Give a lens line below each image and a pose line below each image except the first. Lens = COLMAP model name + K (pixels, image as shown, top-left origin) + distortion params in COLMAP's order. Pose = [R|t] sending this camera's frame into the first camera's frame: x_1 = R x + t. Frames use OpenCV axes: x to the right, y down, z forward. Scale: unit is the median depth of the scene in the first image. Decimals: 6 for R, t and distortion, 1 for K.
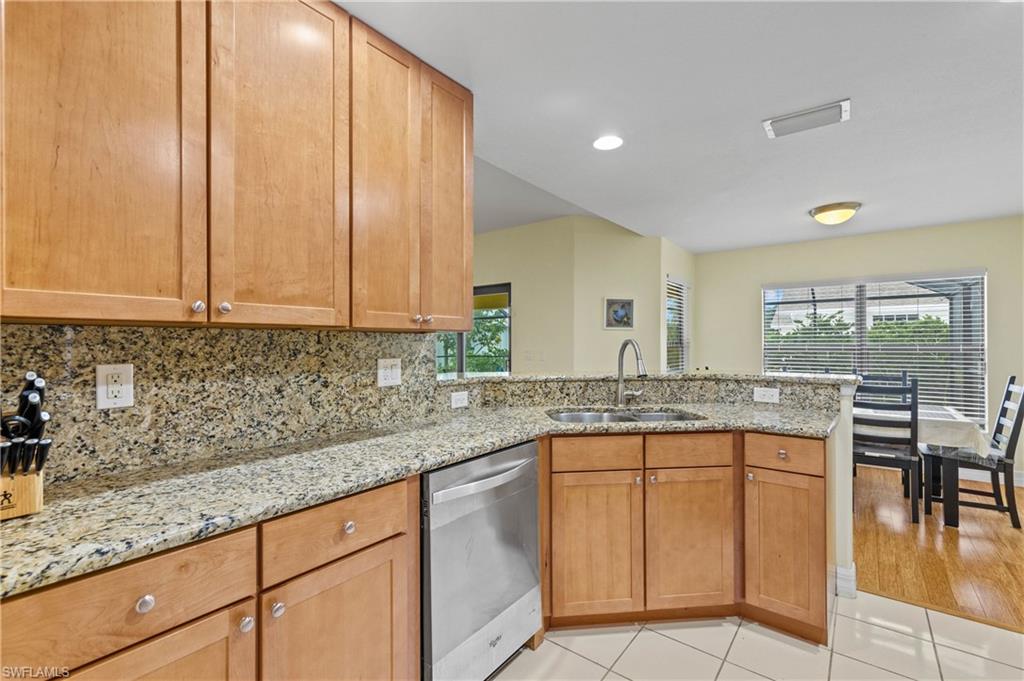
lens RADIAL K [[445.8, 0, 514.0], [0, 445.8, 343.1], [0, 0, 1]] dist [0.008338, 0.000144]
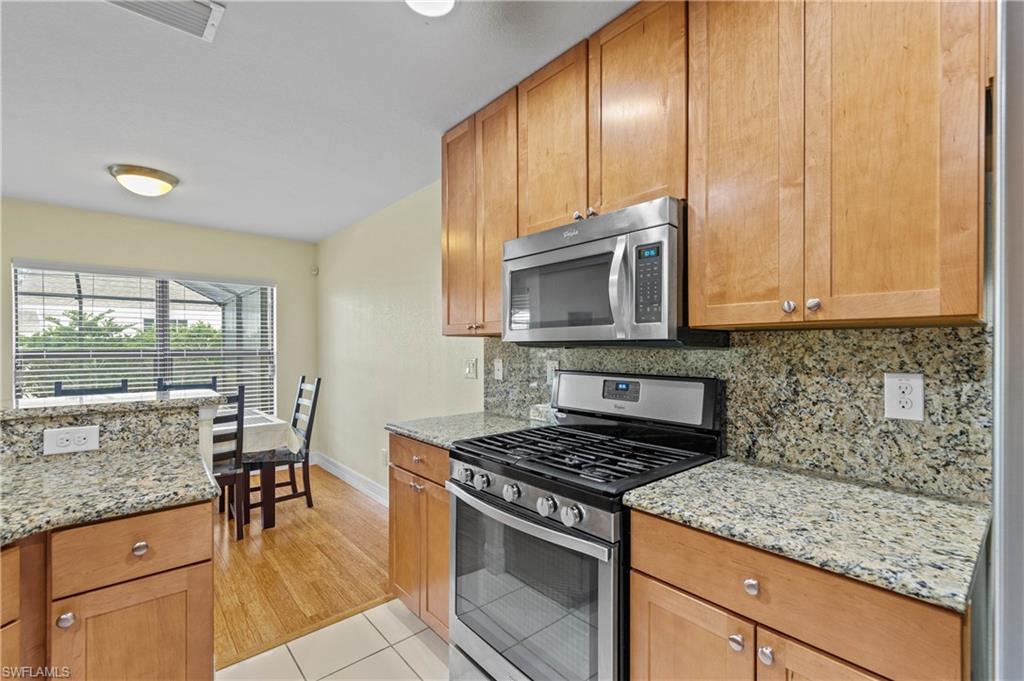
lens RADIAL K [[445.8, 0, 509.9], [0, 445.8, 347.5], [0, 0, 1]] dist [0.008338, 0.000144]
pose [[0.195650, -0.001546, 0.980673, 0.111235], [0.000856, 0.999999, 0.001405, -0.002261], [-0.980673, 0.000565, 0.195651, 0.344063]]
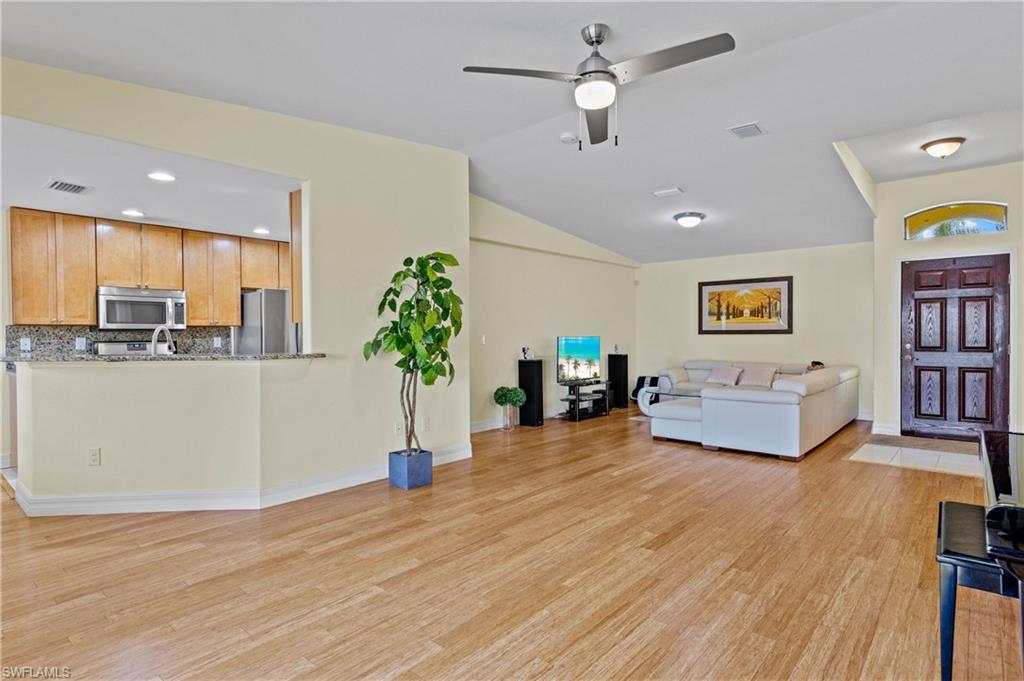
lens RADIAL K [[540.6, 0, 514.2], [0, 540.6, 336.9], [0, 0, 1]] dist [0.005681, 0.002006]
pose [[-0.998870, 0.008666, 0.046736, -0.866055], [0.009029, 0.999931, 0.007567, 0.019002], [-0.046667, 0.007980, -0.998879, 2.516688]]
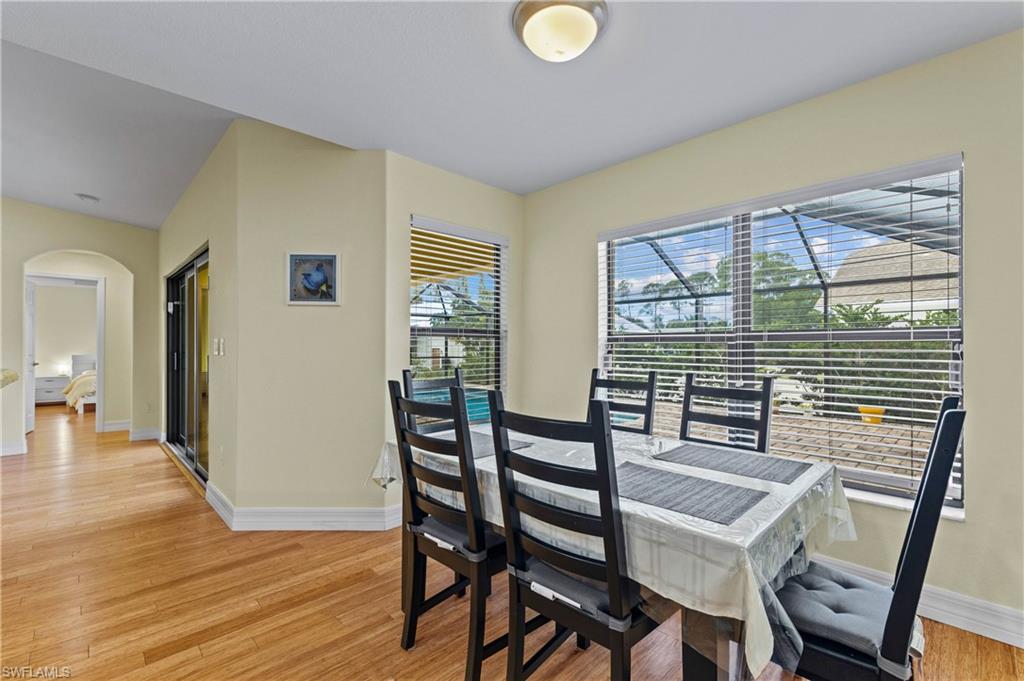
lens RADIAL K [[445.8, 0, 507.6], [0, 445.8, 346.0], [0, 0, 1]] dist [0.008338, 0.000144]
pose [[0.990481, 0.003709, -0.137603, 1.090705], [-0.004055, 0.999989, -0.002235, 0.049143], [0.137593, 0.002772, 0.990485, 0.811177]]
